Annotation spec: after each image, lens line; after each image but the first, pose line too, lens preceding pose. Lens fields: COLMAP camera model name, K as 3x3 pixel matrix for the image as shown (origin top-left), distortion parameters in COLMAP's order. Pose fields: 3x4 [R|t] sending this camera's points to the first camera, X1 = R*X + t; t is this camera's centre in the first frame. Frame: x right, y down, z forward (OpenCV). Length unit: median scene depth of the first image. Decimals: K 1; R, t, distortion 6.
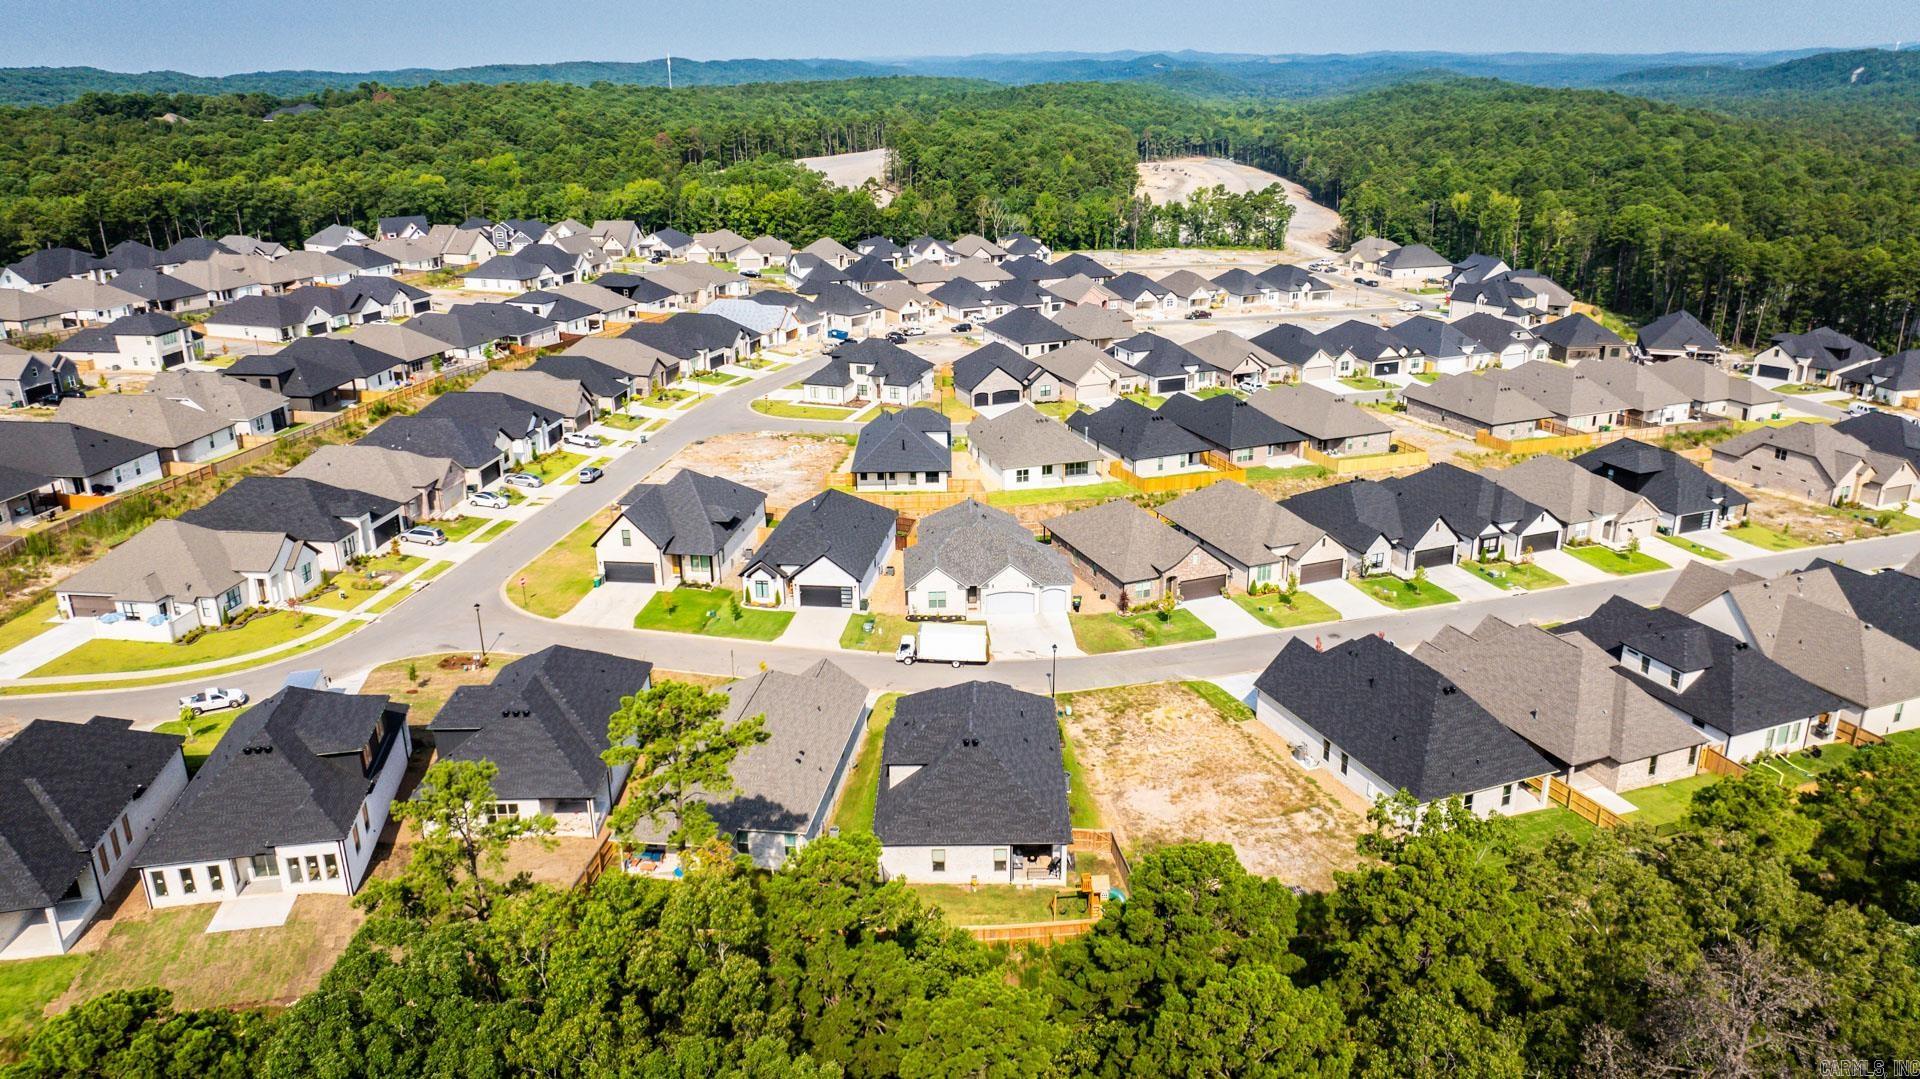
lens RADIAL K [[1340.9, 0, 960.0], [0, 1340.9, 539.5], [0, 0, 1]] dist [-0.008175, 0.006649]
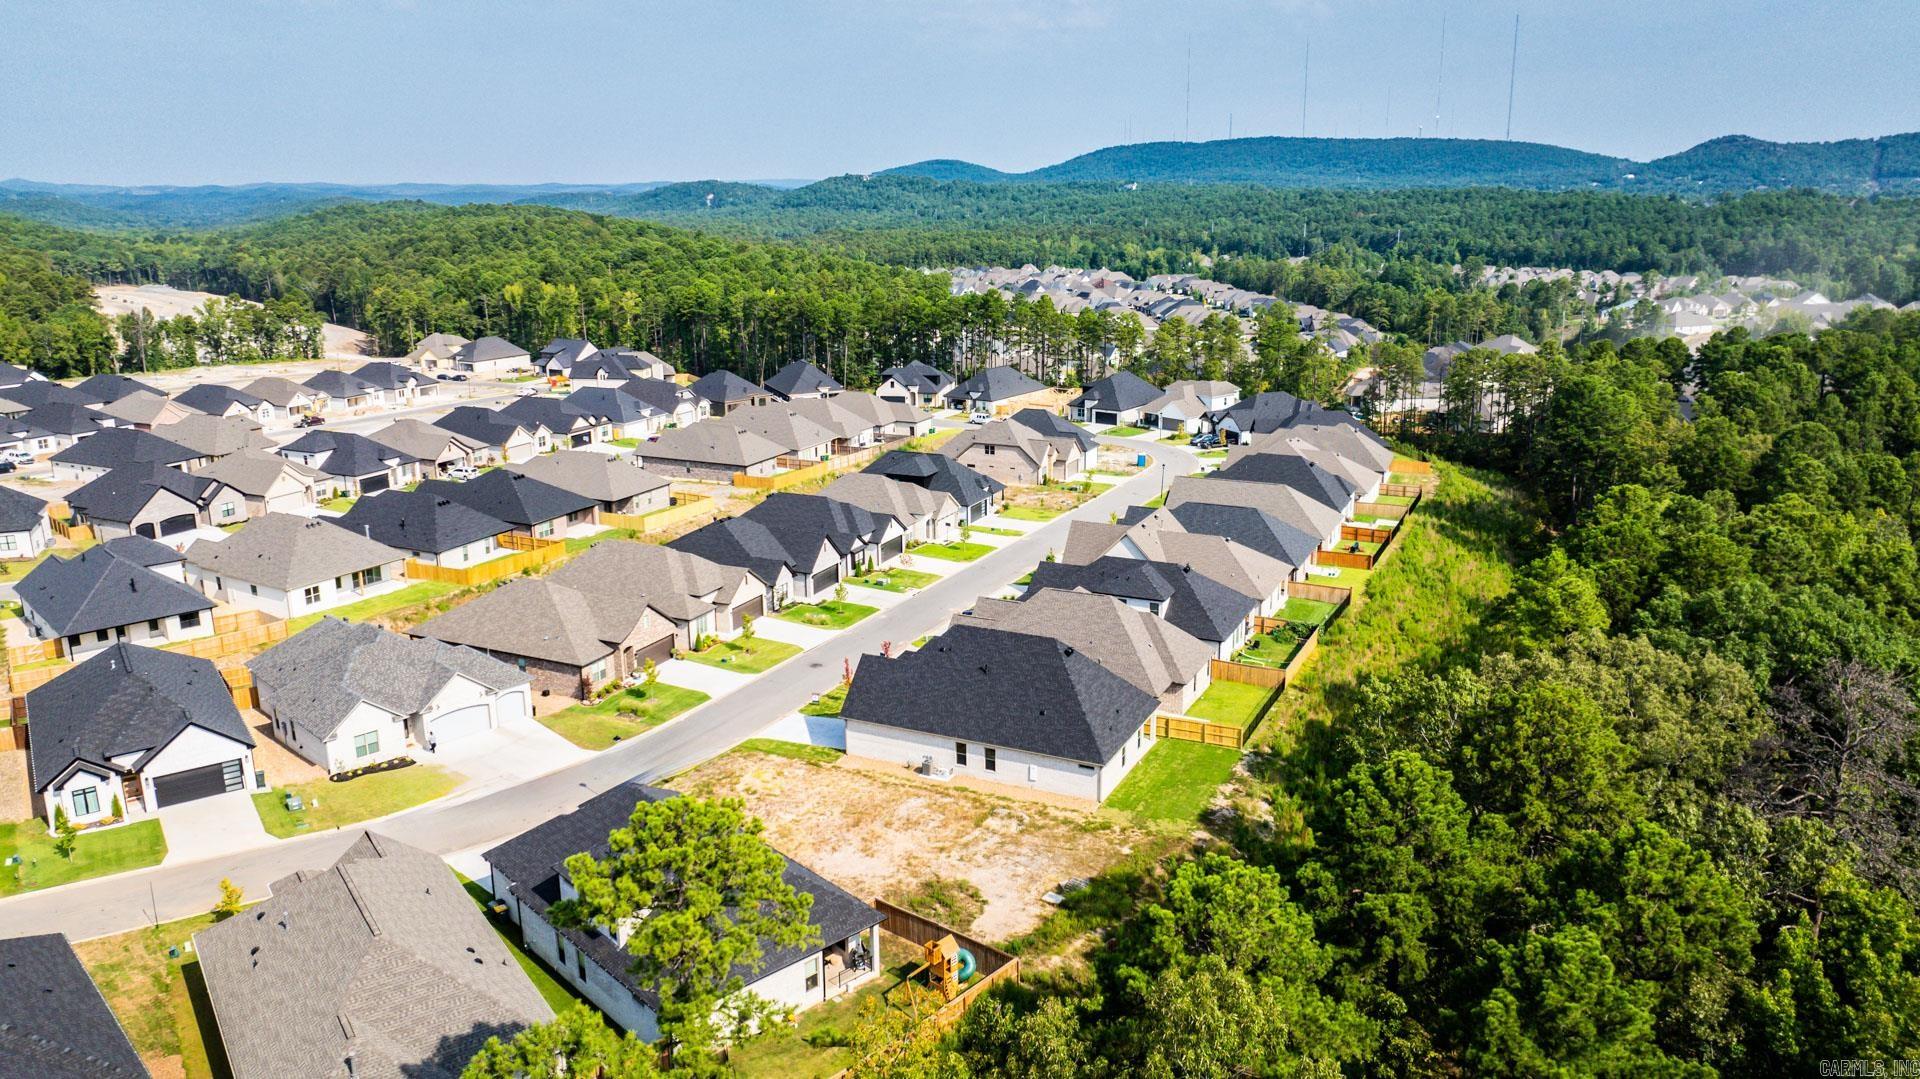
lens RADIAL K [[1344.6, 0, 960.0], [0, 1344.6, 539.5], [0, 0, 1]] dist [-0.016313, 0.002097]
pose [[0.728214, -0.168870, 0.664219, -0.149740], [0.228029, 0.973651, -0.002460, 0.006931], [-0.646302, 0.153253, 0.747534, 0.131601]]
